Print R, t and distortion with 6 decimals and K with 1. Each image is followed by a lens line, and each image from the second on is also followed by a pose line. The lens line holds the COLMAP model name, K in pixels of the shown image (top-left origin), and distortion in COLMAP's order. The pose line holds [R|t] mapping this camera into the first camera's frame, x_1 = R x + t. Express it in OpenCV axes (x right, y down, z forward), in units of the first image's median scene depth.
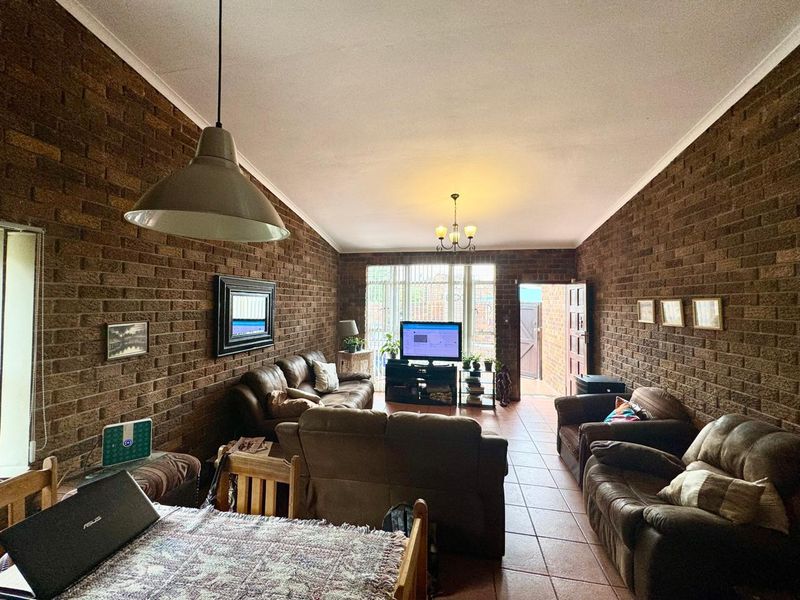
lens RADIAL K [[321.6, 0, 397.8], [0, 321.6, 301.3], [0, 0, 1]] dist [-0.004584, 0.000481]
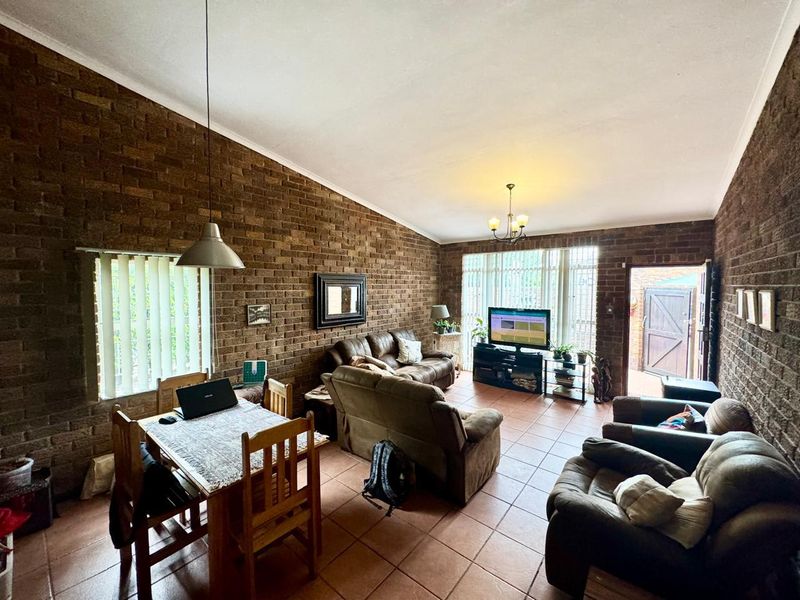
lens RADIAL K [[321.6, 0, 397.8], [0, 321.6, 301.3], [0, 0, 1]] dist [-0.004584, 0.000481]
pose [[0.872425, 0.017877, -0.488421, 0.308783], [0.008064, 0.998668, 0.050957, -0.015309], [0.488681, -0.048395, 0.871119, -0.062767]]
